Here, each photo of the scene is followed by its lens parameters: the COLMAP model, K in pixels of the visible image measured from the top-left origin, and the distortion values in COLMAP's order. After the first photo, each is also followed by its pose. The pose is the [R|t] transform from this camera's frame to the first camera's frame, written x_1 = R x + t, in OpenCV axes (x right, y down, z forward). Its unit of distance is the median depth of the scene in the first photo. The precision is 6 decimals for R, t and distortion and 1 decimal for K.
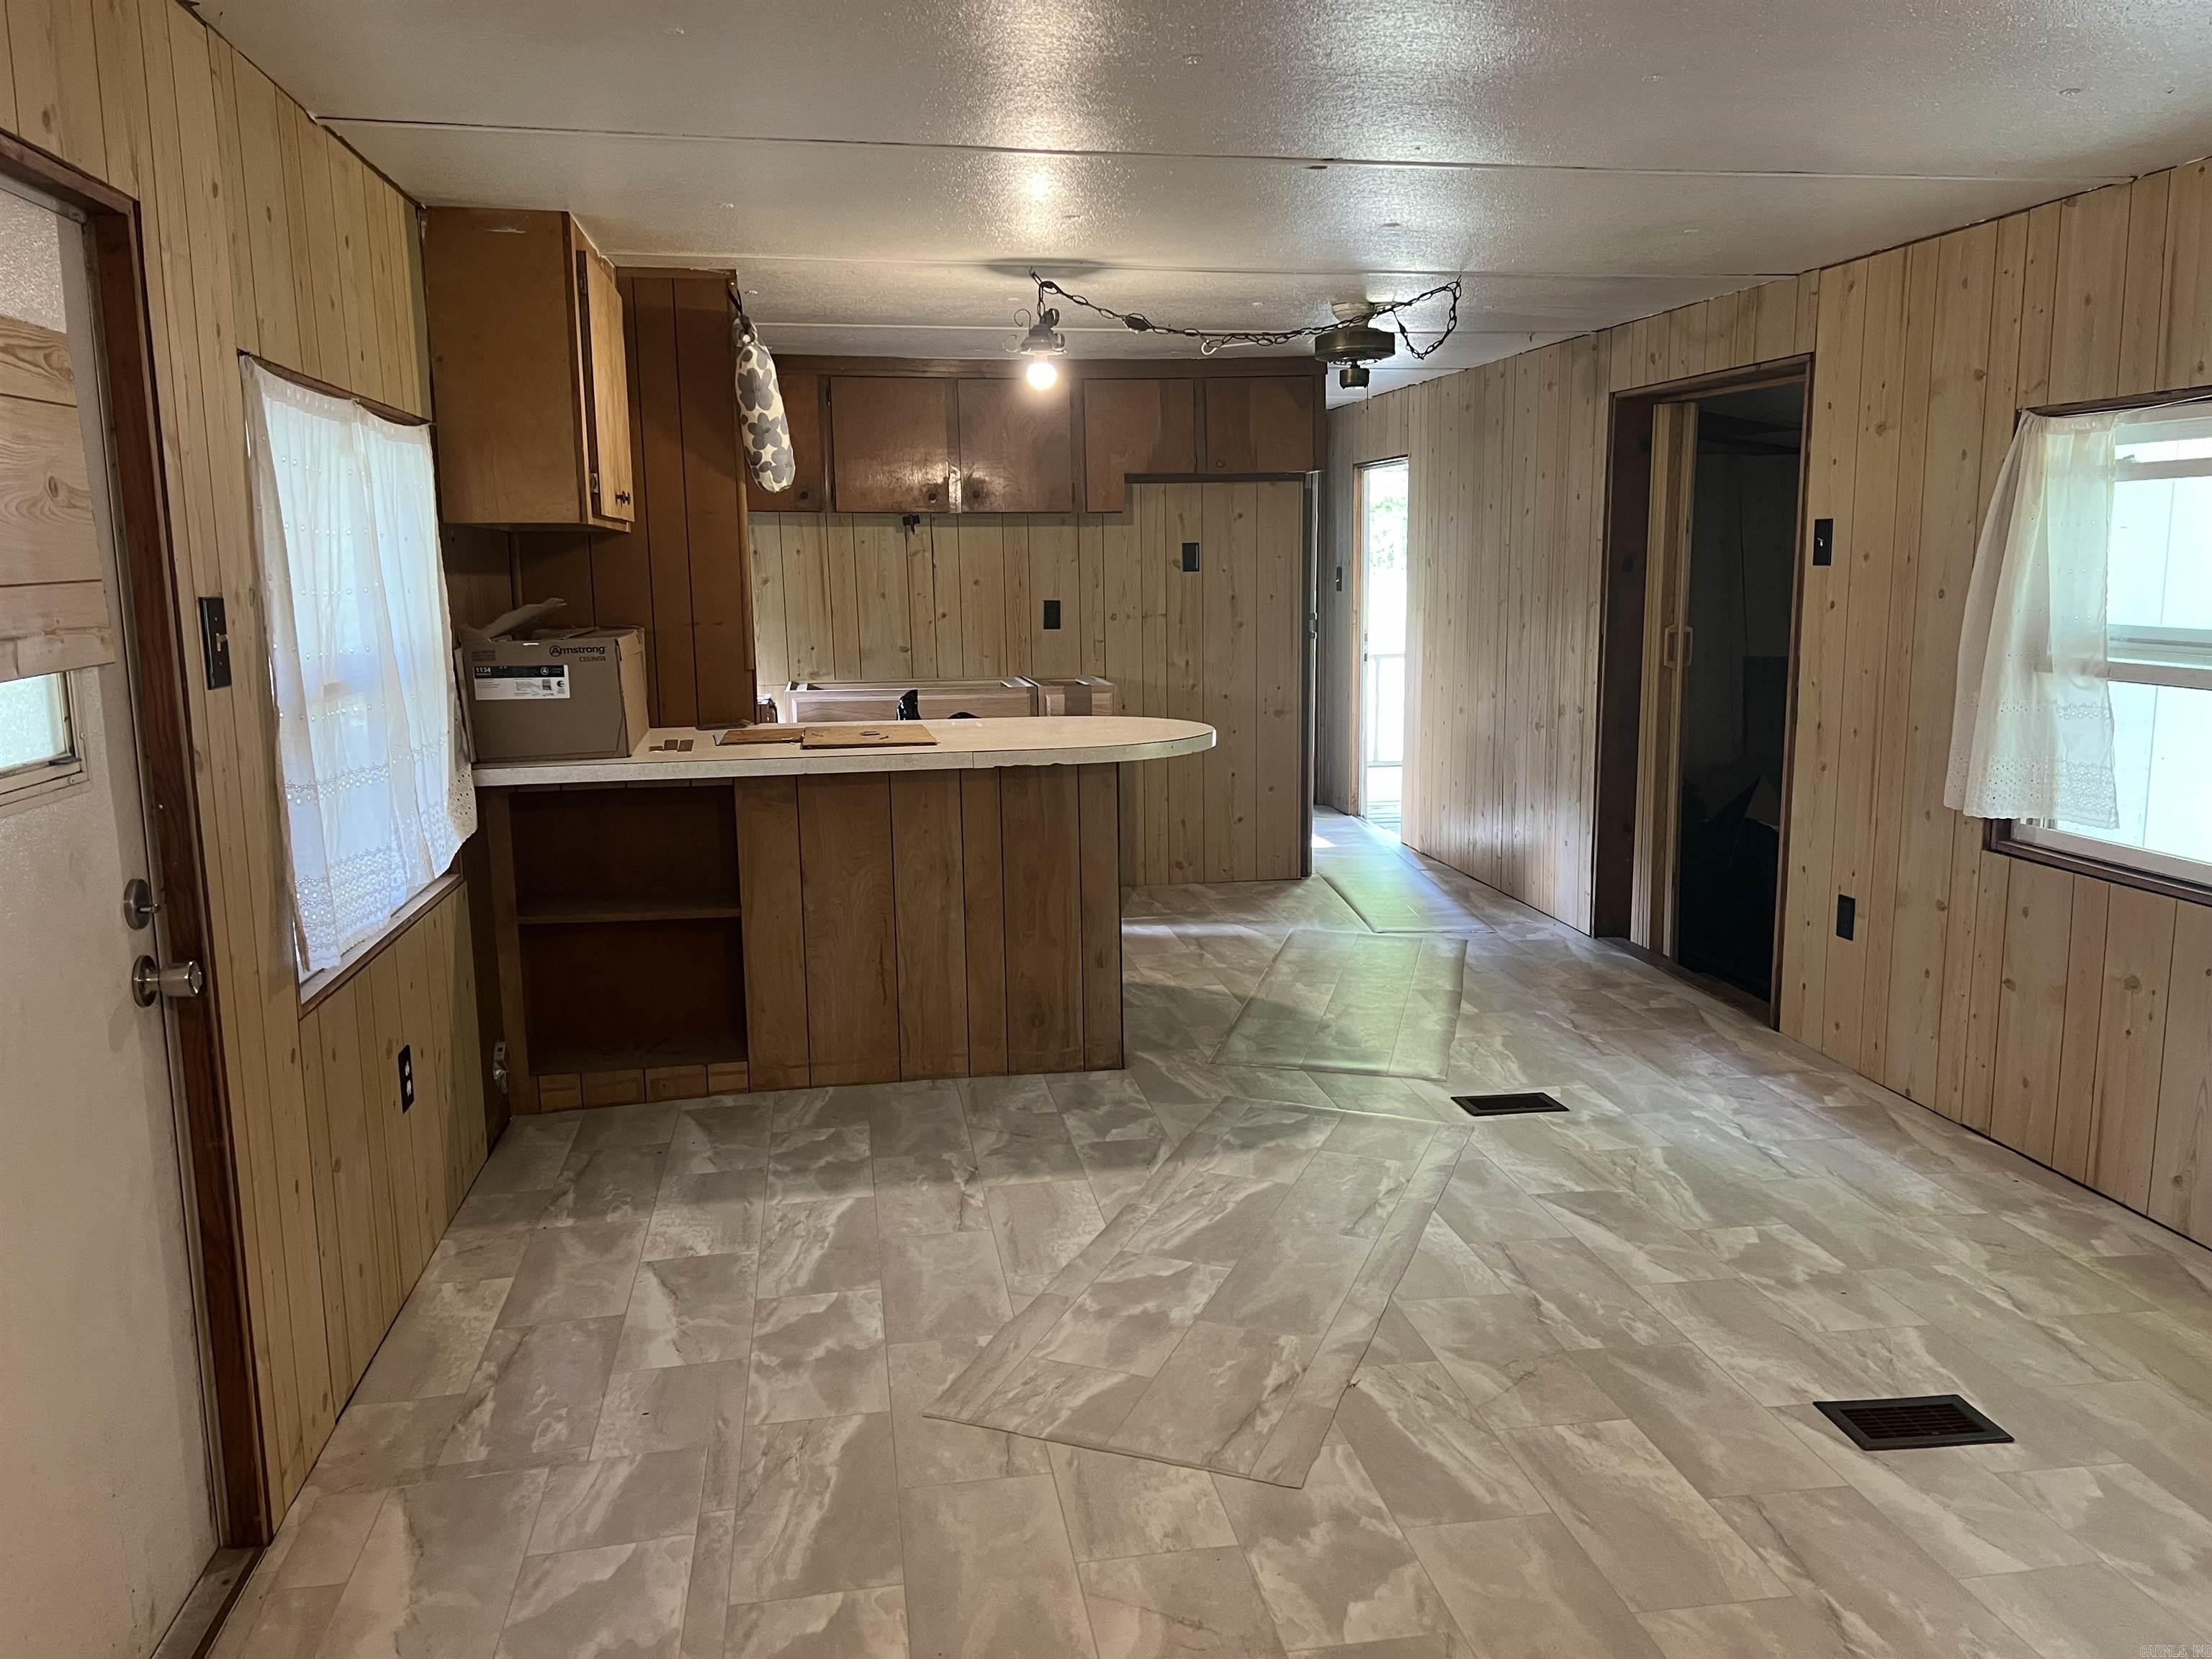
lens RADIAL K [[1668.3, 0, 1121.3], [0, 1668.3, 833.5], [0, 0, 1]] dist [0.009541, -0.002132]
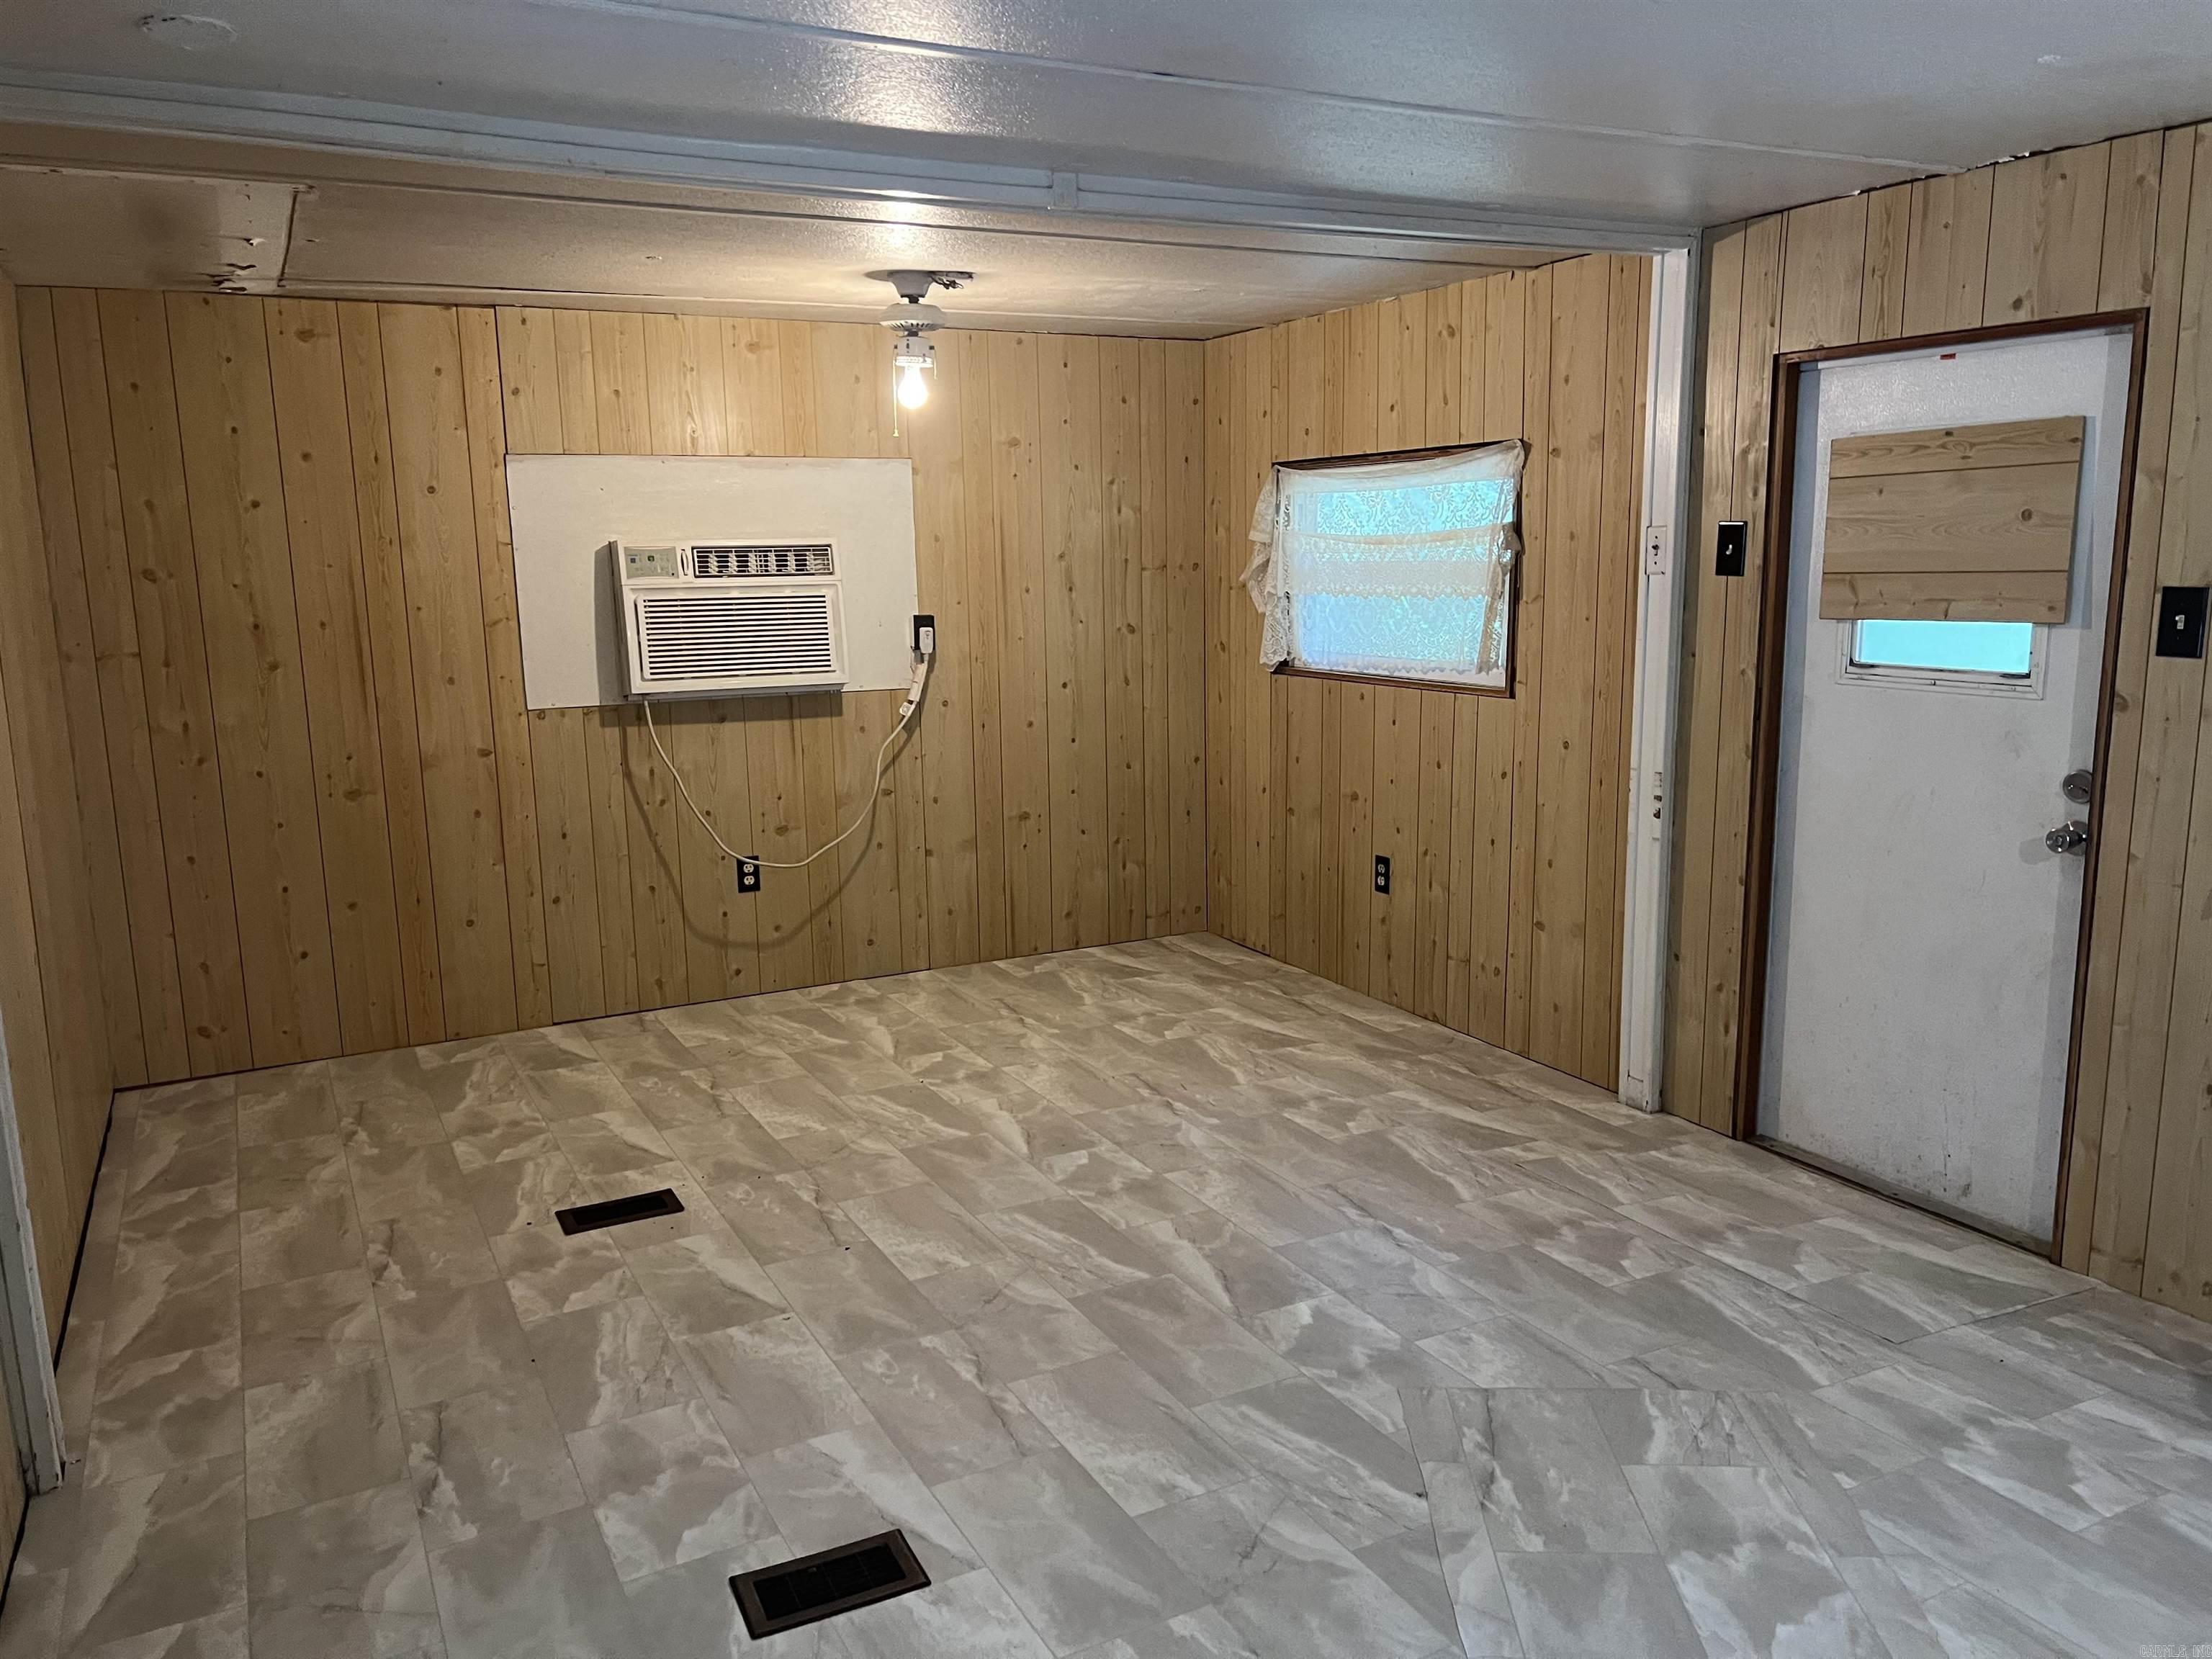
lens RADIAL K [[1668.3, 0, 1107.3], [0, 1668.3, 830.3], [0, 0, 1]] dist [0.009541, -0.002132]
pose [[-0.954299, 0.075549, -0.289147, 0.567371], [-0.023624, 0.945422, 0.324990, -0.321944], [0.297918, 0.316968, -0.900431, 1.744446]]
